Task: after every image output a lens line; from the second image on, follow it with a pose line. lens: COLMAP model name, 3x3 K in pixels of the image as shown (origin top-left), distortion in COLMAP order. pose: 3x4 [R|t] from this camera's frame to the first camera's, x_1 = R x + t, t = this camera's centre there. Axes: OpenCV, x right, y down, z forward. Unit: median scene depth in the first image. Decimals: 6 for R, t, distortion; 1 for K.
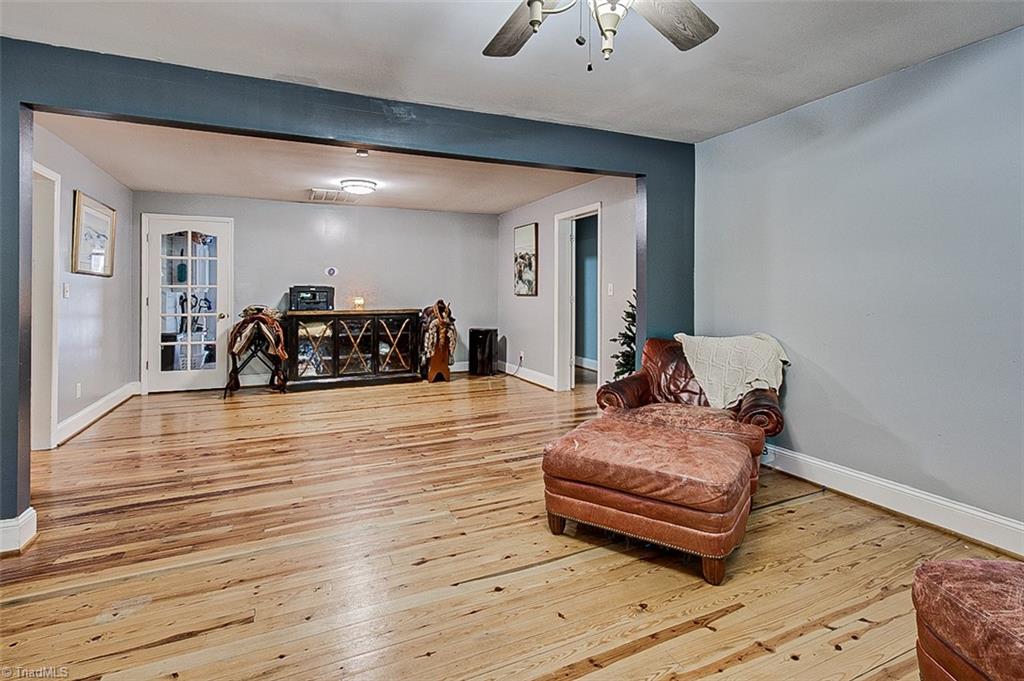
lens RADIAL K [[495.9, 0, 505.3], [0, 495.9, 295.0], [0, 0, 1]] dist [-0.003858, 0.004565]
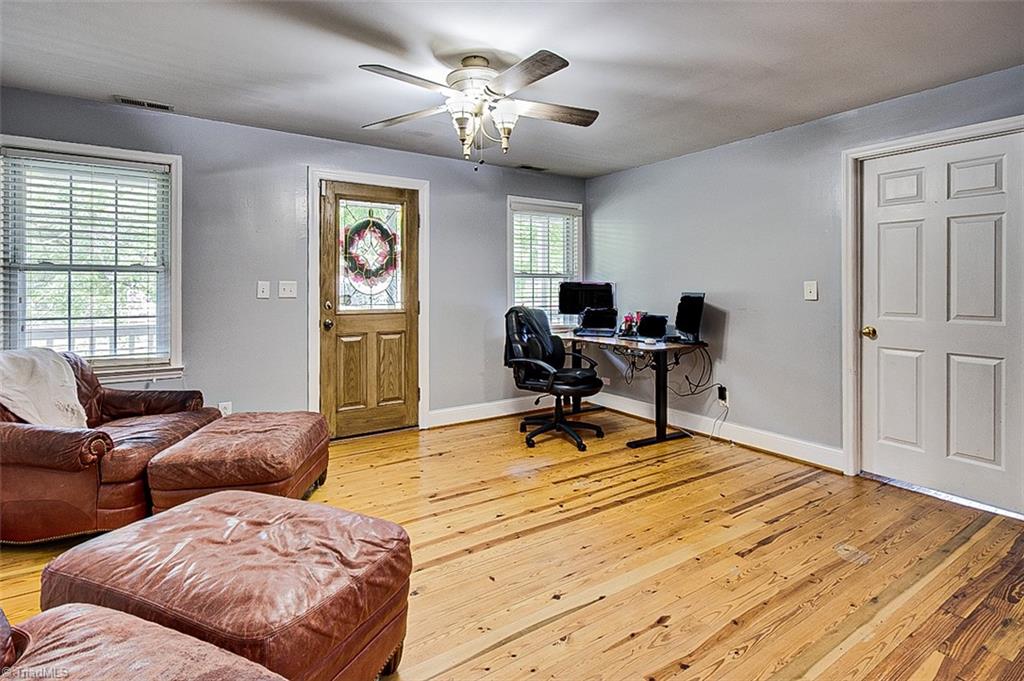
lens RADIAL K [[495.9, 0, 495.9], [0, 495.9, 288.5], [0, 0, 1]] dist [-0.003858, 0.004565]
pose [[-0.990359, -0.000112, -0.138521, 0.083479], [-0.000230, 1.000000, 0.000832, -0.004555], [0.138521, 0.000856, -0.990359, 0.679275]]
